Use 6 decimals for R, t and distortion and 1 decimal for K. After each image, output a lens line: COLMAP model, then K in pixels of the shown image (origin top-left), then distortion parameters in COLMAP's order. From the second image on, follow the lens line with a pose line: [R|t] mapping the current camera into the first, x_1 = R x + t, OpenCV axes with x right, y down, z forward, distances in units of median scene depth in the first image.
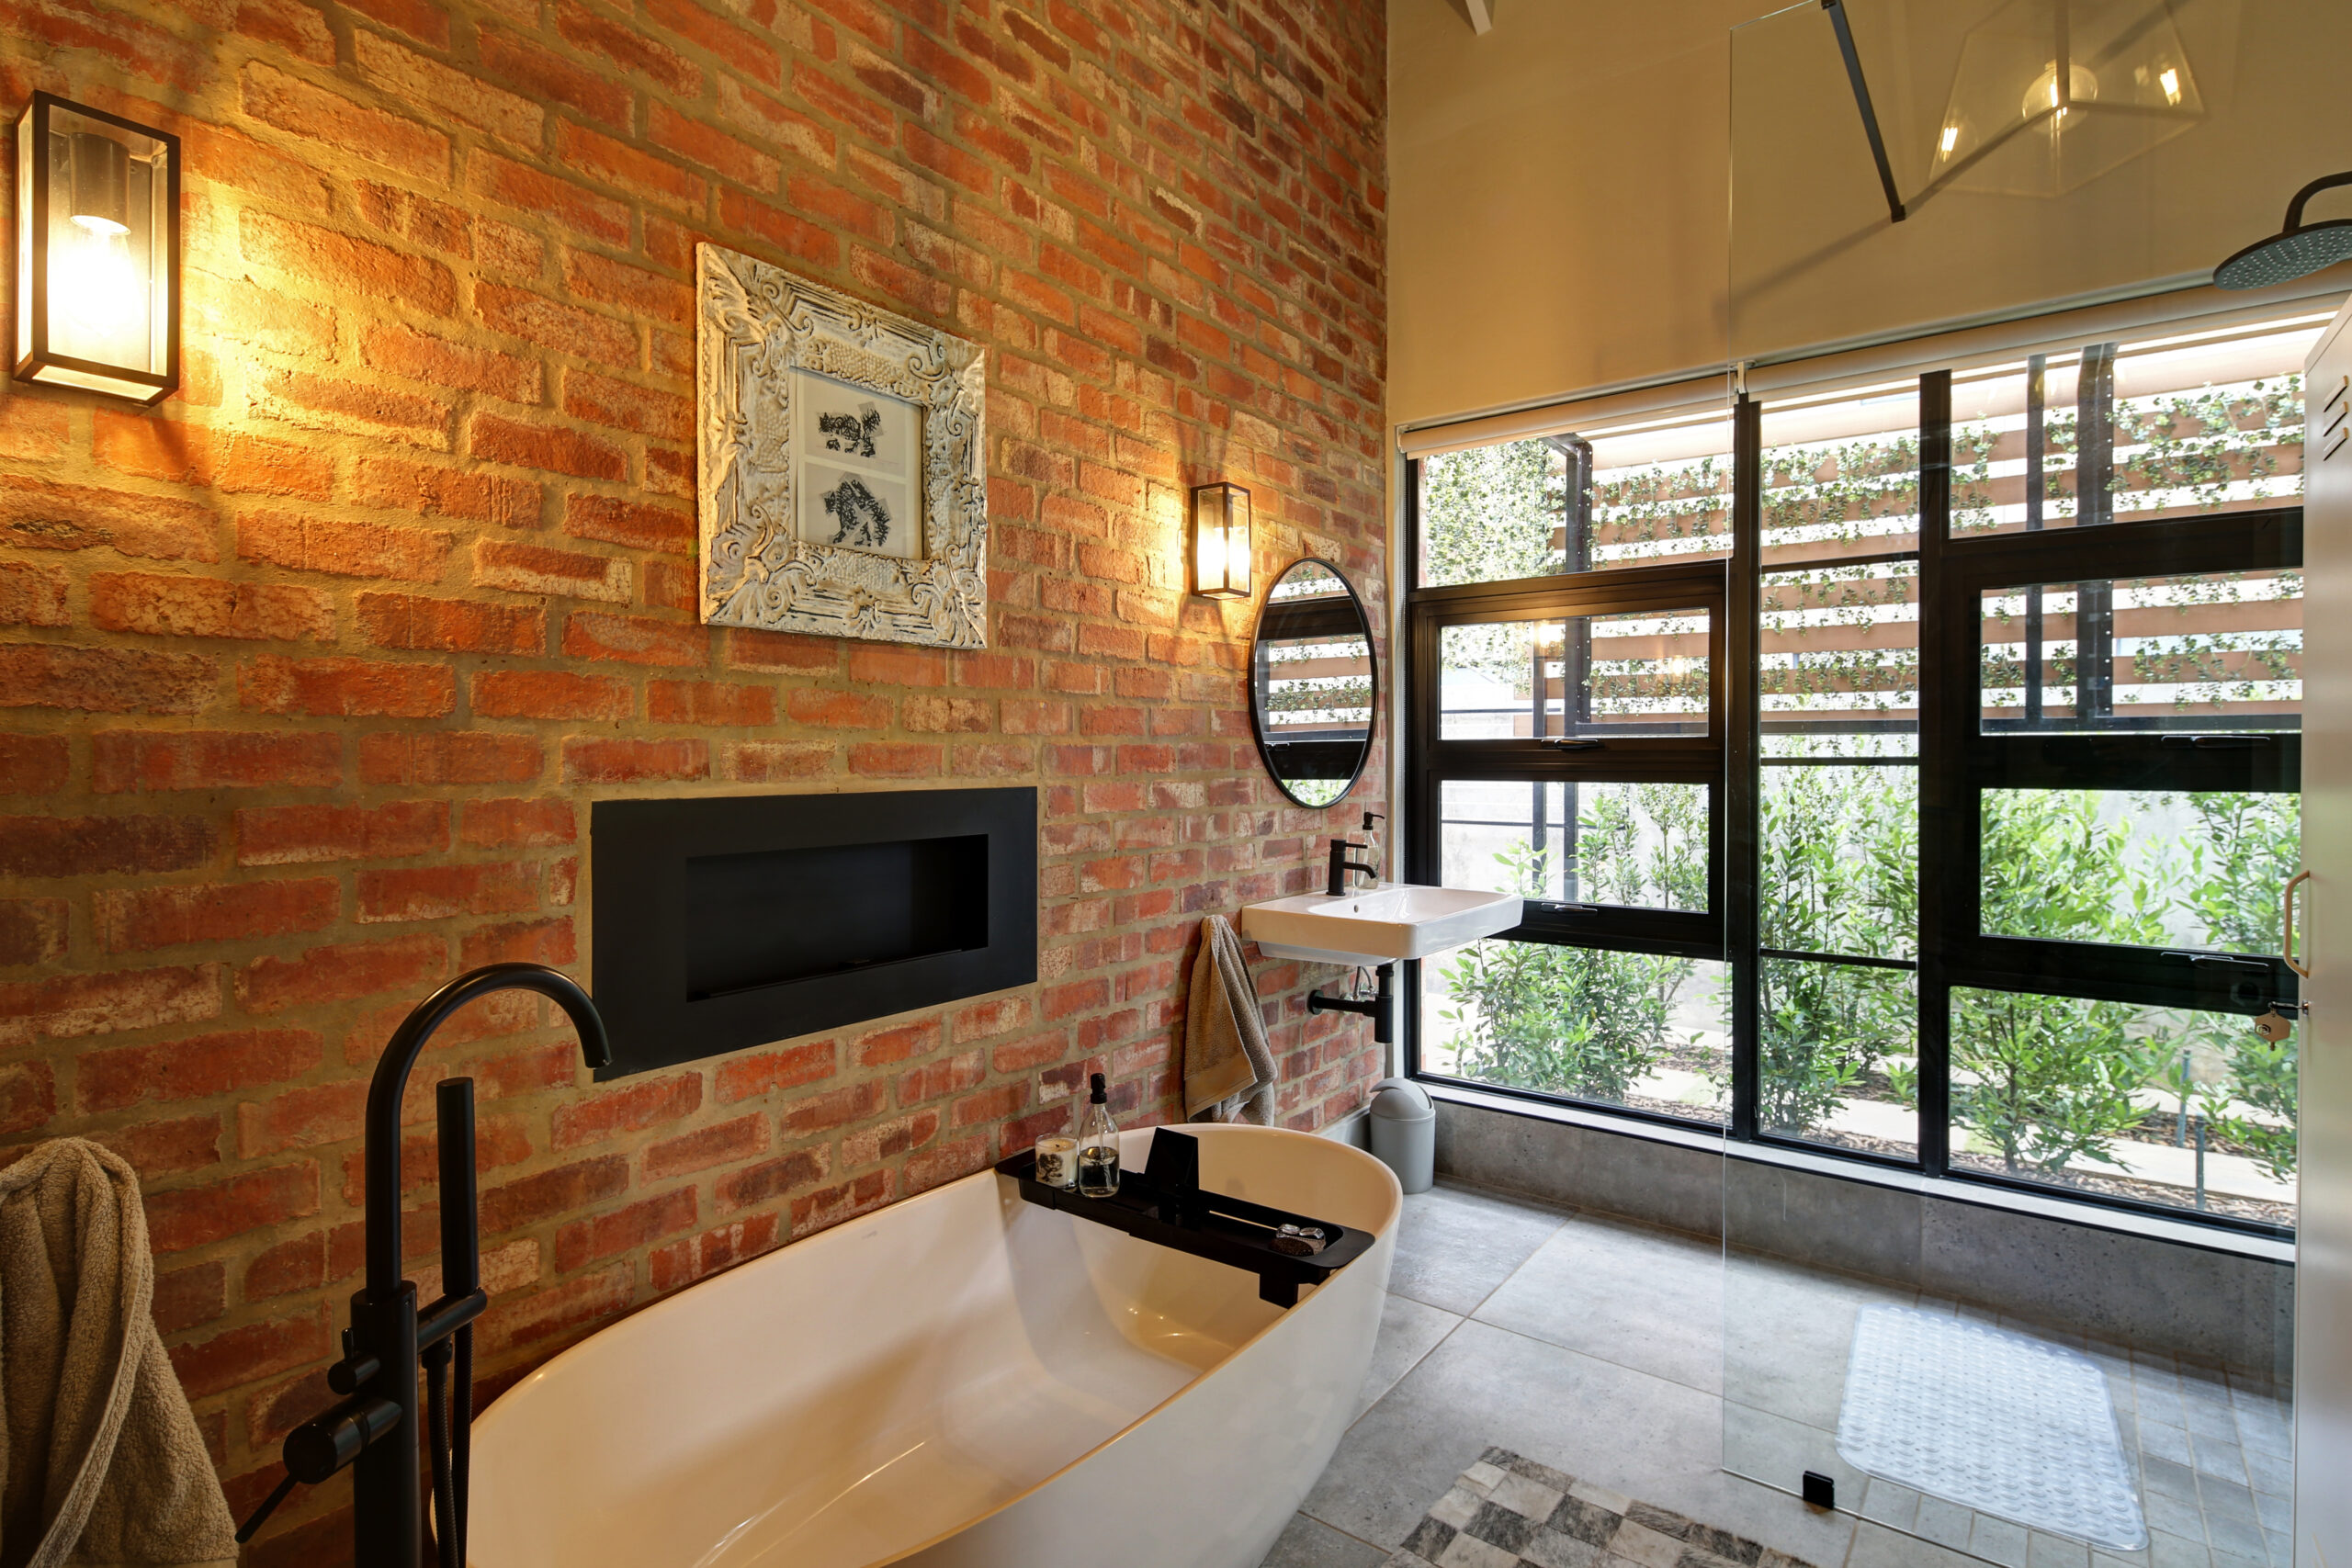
lens RADIAL K [[1134.9, 0, 1176.9], [0, 1134.9, 769.7], [0, 0, 1]] dist [0.003021, -0.000128]
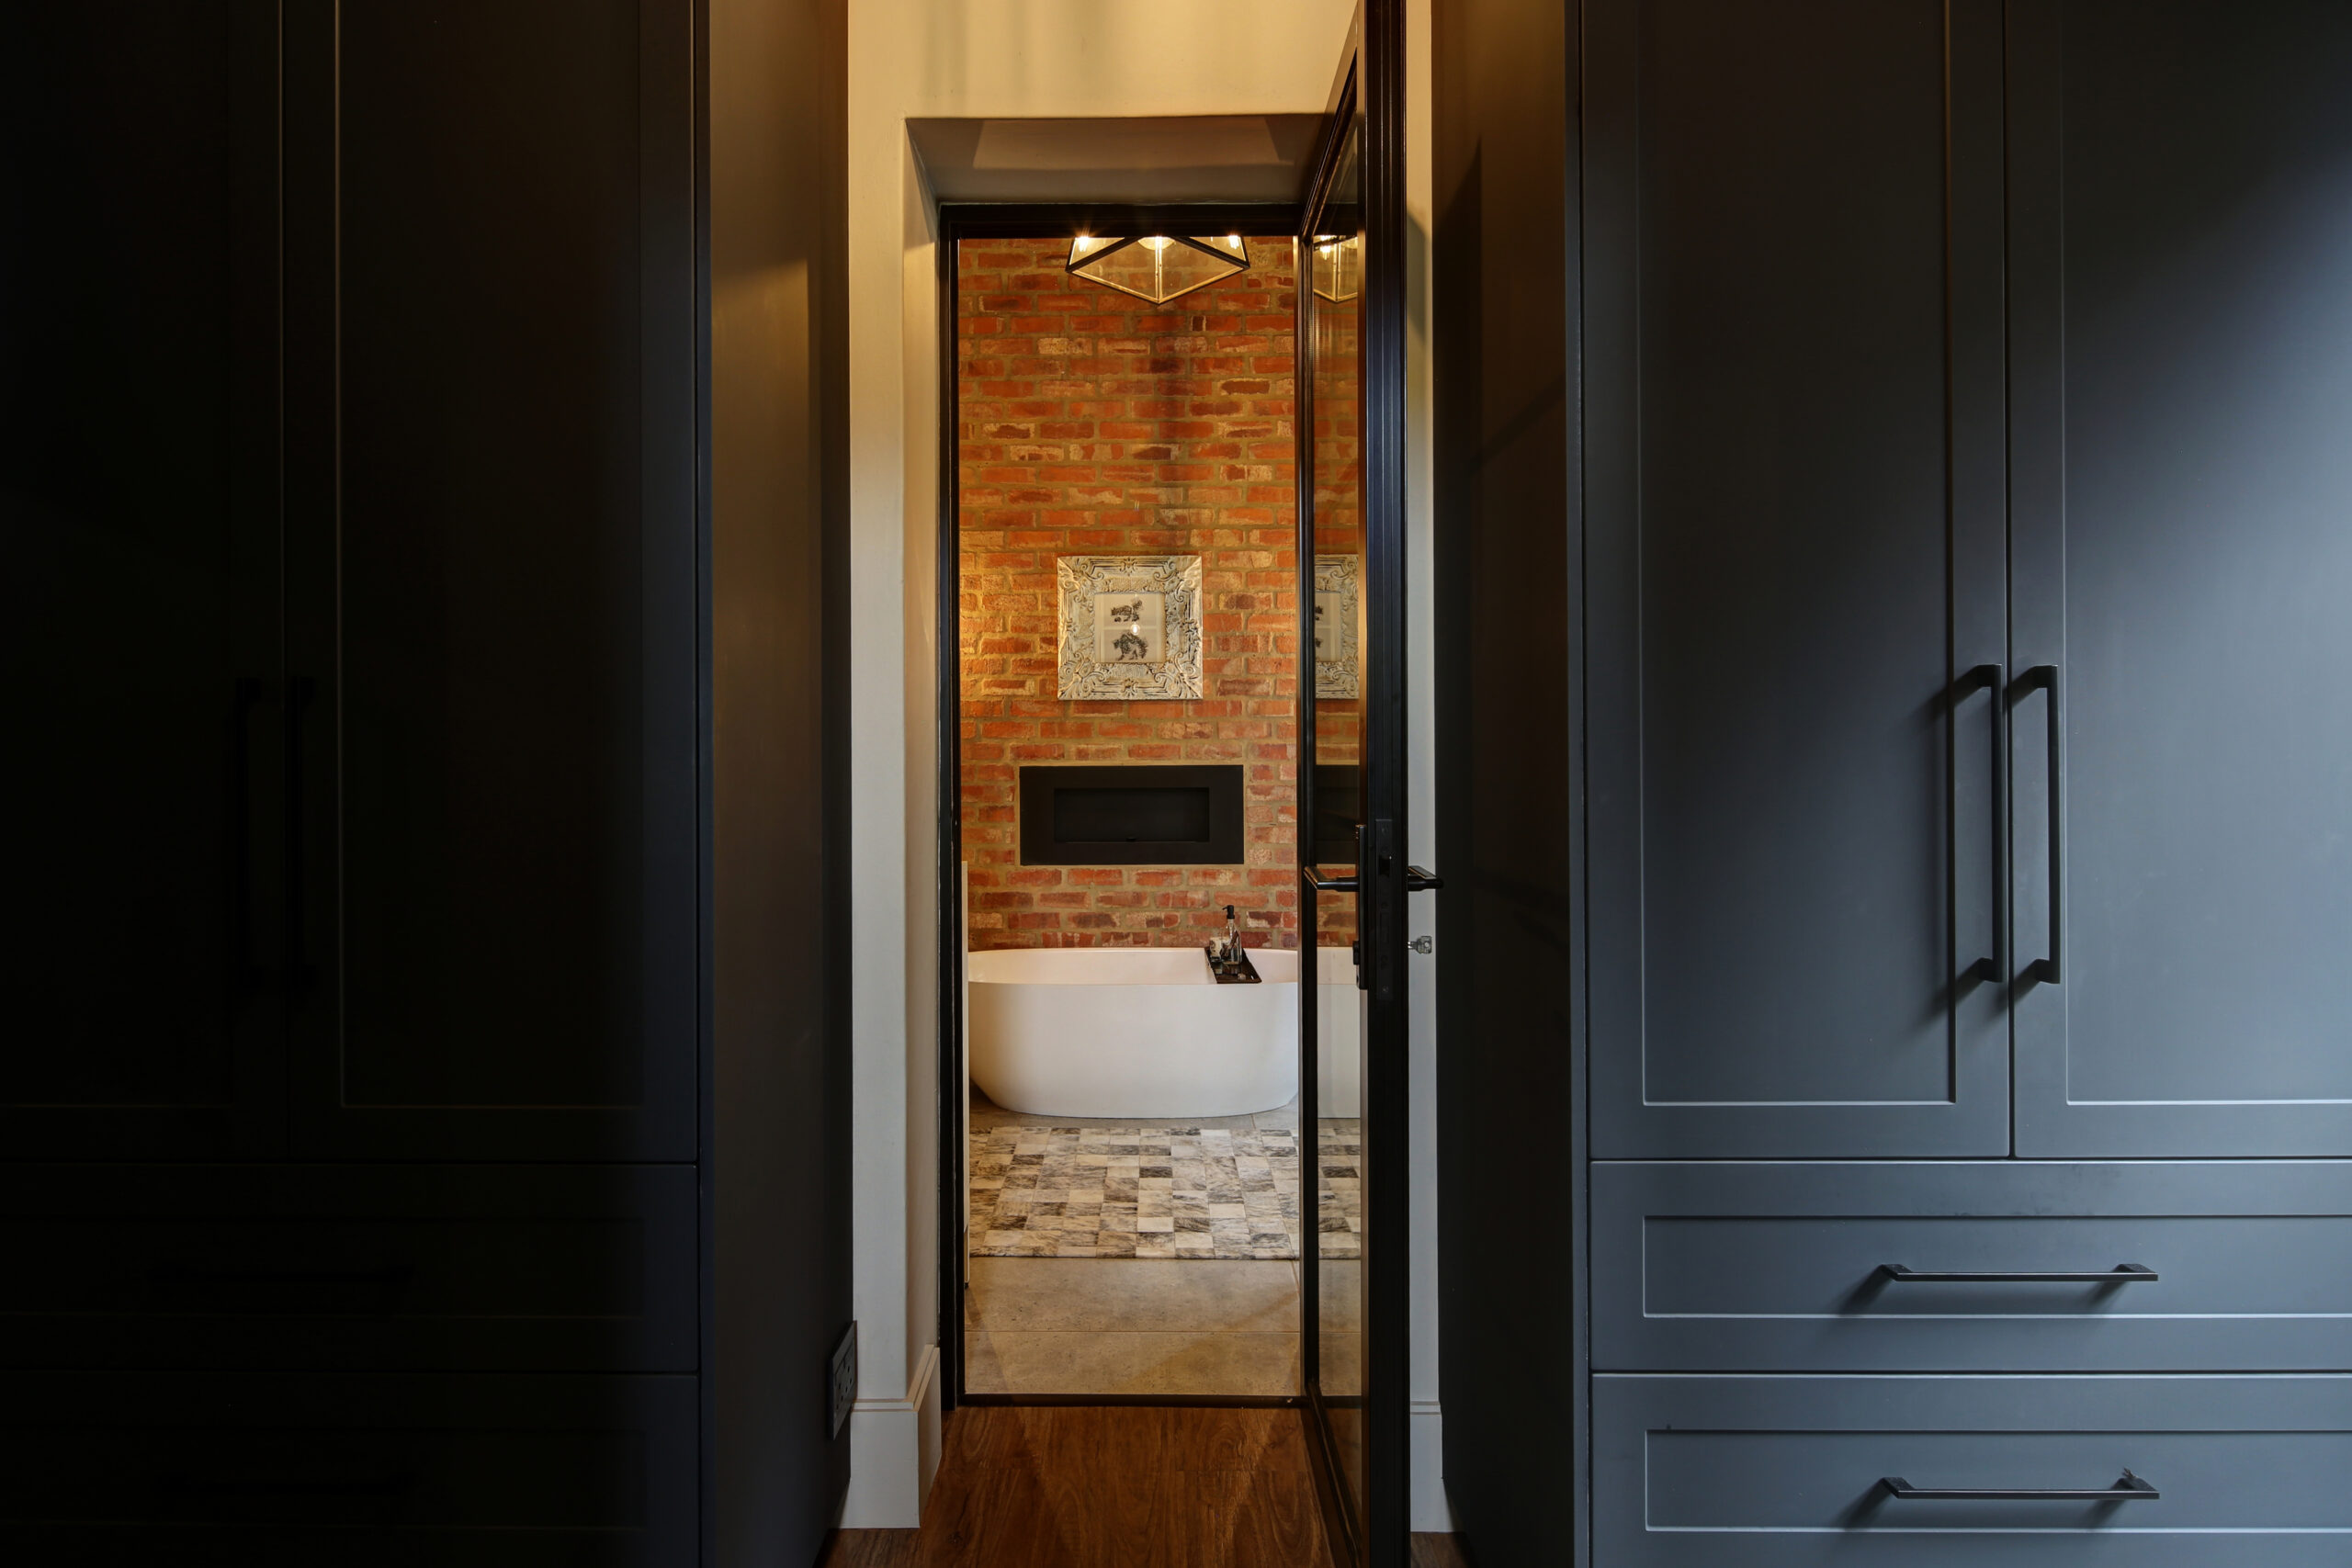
lens RADIAL K [[1134.9, 0, 1166.9], [0, 1134.9, 775.7], [0, 0, 1]] dist [0.003021, -0.000128]
pose [[0.618482, 0.006980, -0.785768, 1.620209], [-0.006075, 0.999973, 0.004101, 0.031228], [0.785775, 0.002238, 0.618508, -0.391253]]
